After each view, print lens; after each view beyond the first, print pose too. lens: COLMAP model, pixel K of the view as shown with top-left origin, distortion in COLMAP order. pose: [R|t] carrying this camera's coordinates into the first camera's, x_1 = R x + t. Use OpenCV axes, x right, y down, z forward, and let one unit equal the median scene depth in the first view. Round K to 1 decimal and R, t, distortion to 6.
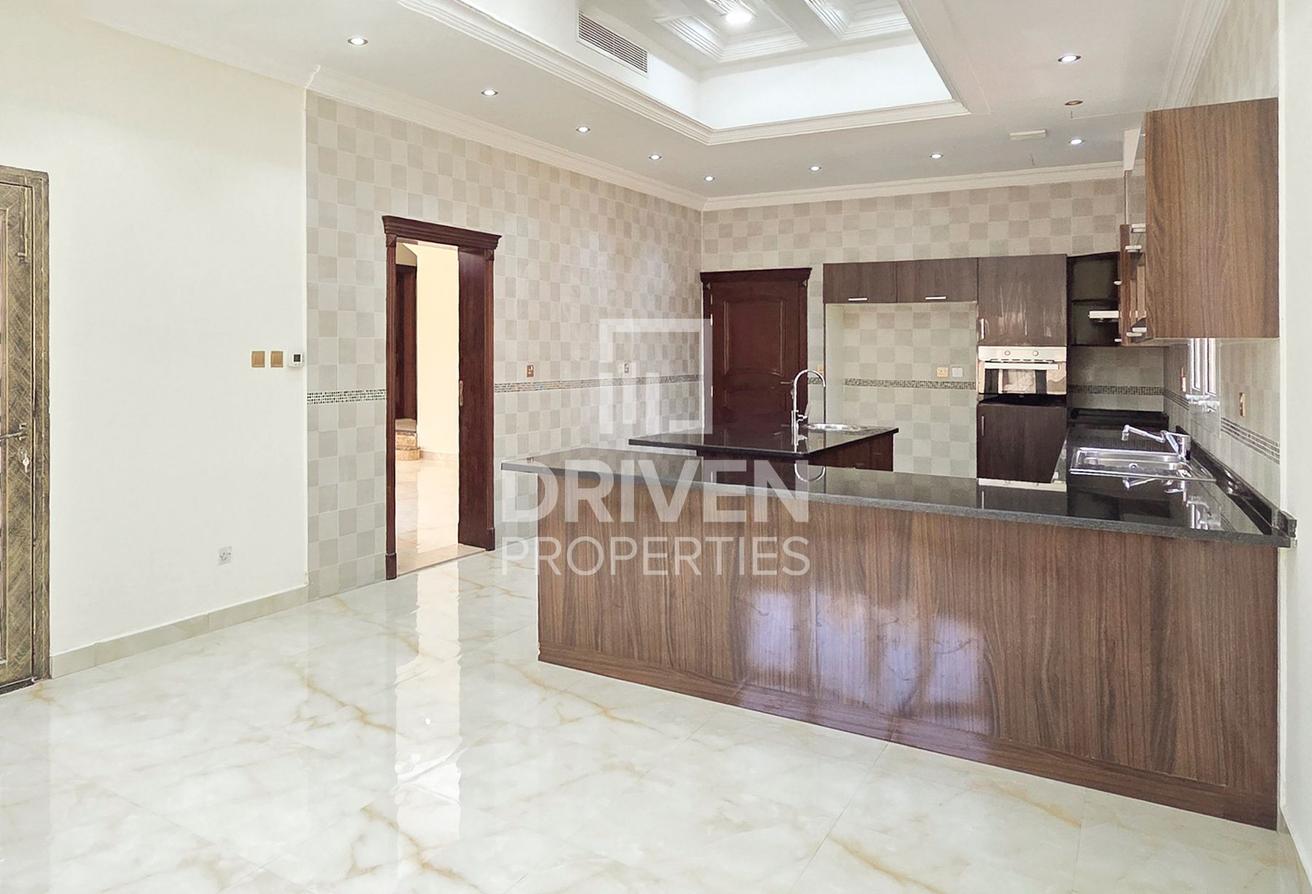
lens RADIAL K [[799.6, 0, 658.3], [0, 799.6, 343.0], [0, 0, 1]] dist [0.000583, -0.000295]
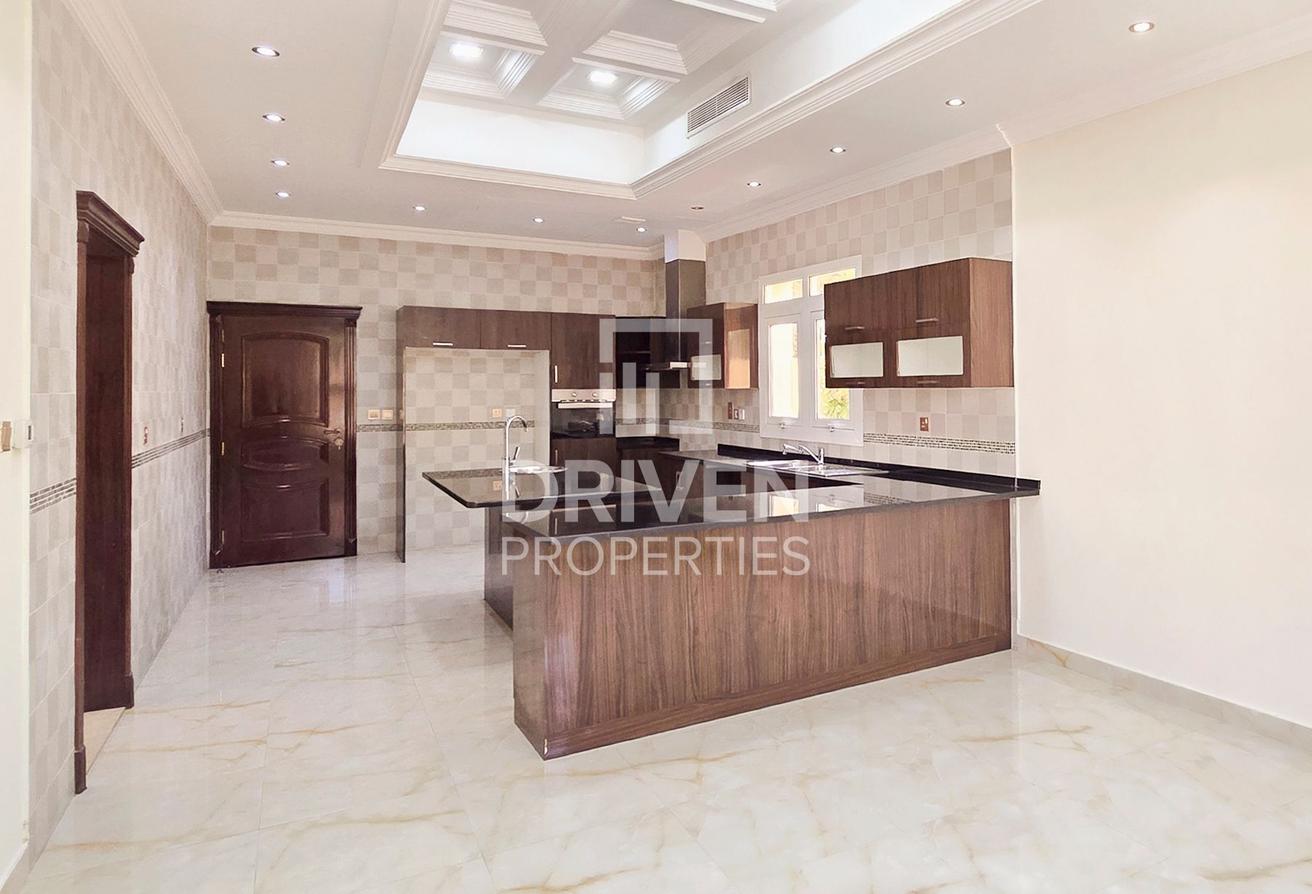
lens RADIAL K [[791.6, 0, 658.3], [0, 791.6, 371.0], [0, 0, 1]] dist [0.000122, -0.002895]
pose [[0.563906, 0.004746, 0.825825, -0.433587], [0.003964, 0.999956, -0.008453, -0.011596], [-0.825829, 0.008040, 0.563863, 0.219492]]
